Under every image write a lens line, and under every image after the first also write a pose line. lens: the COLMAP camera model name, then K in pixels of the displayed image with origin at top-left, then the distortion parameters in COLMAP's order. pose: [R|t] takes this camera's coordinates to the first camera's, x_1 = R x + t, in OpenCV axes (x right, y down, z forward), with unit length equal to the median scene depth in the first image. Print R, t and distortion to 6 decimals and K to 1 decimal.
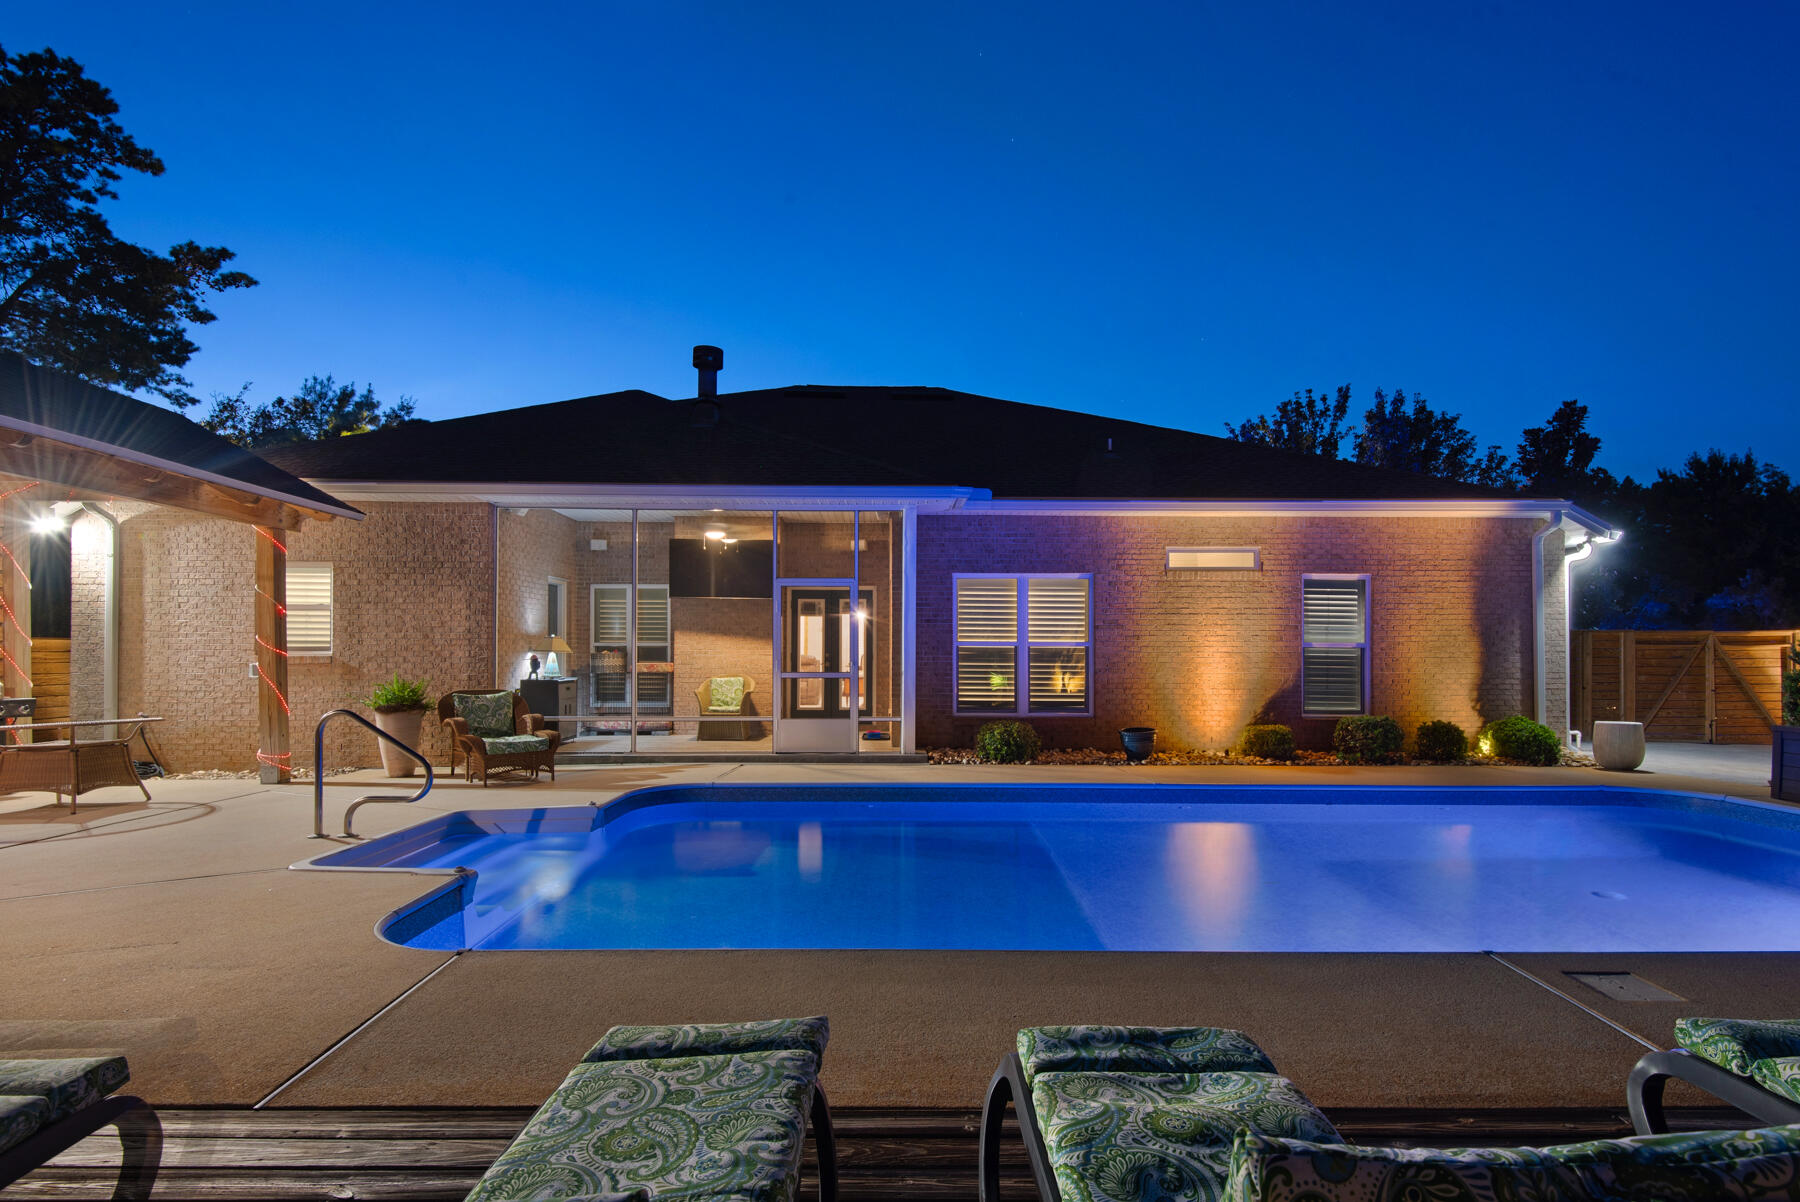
lens RADIAL K [[916.6, 0, 897.5], [0, 916.6, 654.8], [0, 0, 1]] dist [-0.006714, -0.000340]
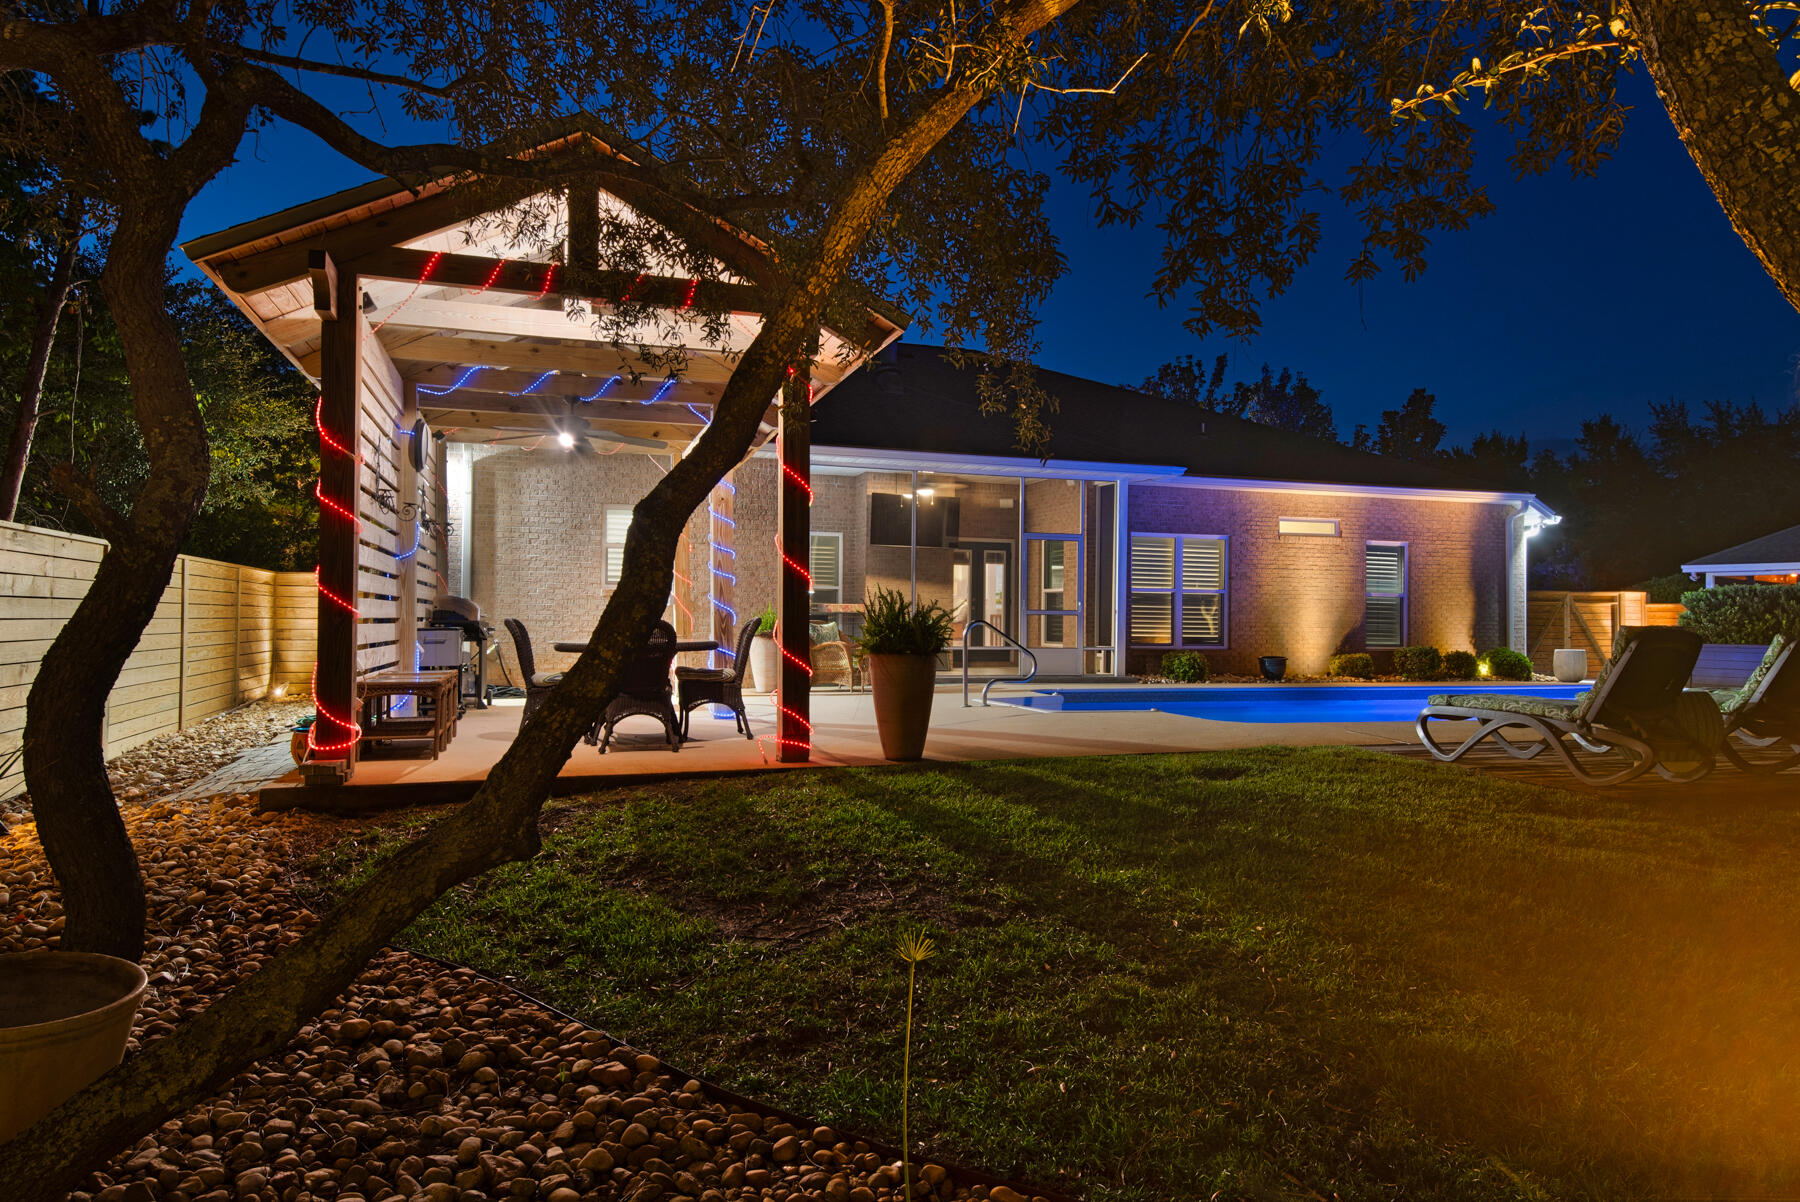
lens RADIAL K [[1163.0, 0, 900.0], [0, 1163.0, 601.0], [0, 0, 1]] dist [-0.000342, -0.000267]
pose [[0.954185, 0.012521, 0.298955, -0.700100], [-0.007050, 0.999787, -0.019373, 0.036164], [-0.299134, 0.016378, 0.954071, -0.399401]]
